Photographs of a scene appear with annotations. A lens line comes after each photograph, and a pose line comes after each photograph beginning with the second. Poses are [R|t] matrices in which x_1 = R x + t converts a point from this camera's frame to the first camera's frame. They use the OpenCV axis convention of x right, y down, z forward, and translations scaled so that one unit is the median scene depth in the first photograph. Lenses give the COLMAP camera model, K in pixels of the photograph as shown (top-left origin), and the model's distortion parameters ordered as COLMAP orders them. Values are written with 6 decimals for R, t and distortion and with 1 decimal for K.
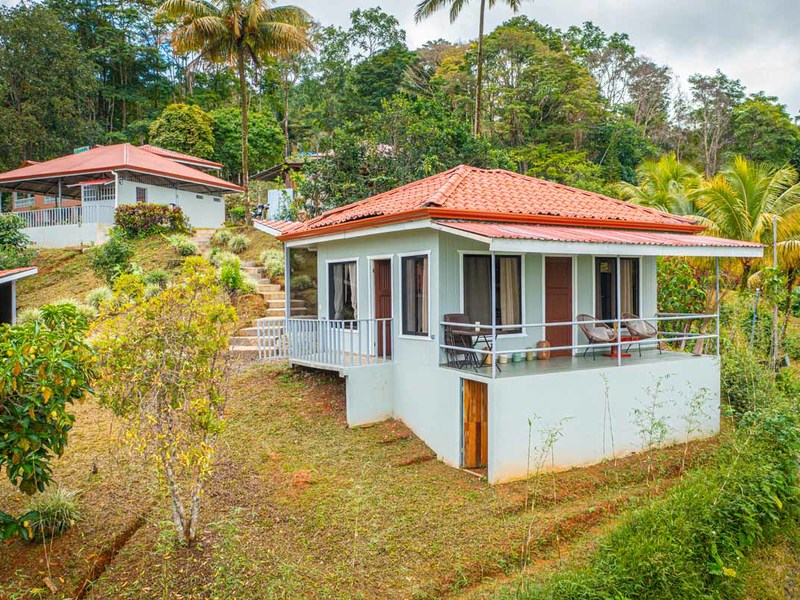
lens RADIAL K [[705.5, 0, 400.0], [0, 705.5, 300.0], [0, 0, 1]] dist [-0.011025, -0.005828]
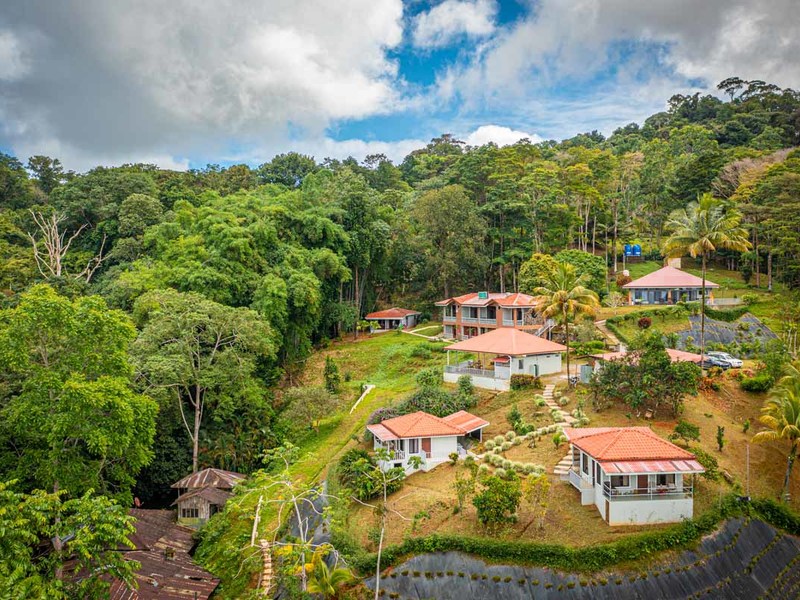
lens RADIAL K [[705.5, 0, 400.0], [0, 705.5, 300.0], [0, 0, 1]] dist [-0.011025, -0.005828]
pose [[0.881427, 0.009247, -0.472230, 0.858190], [-0.007093, 0.999955, 0.006342, -0.958027], [0.472267, -0.002240, 0.881452, -2.859558]]
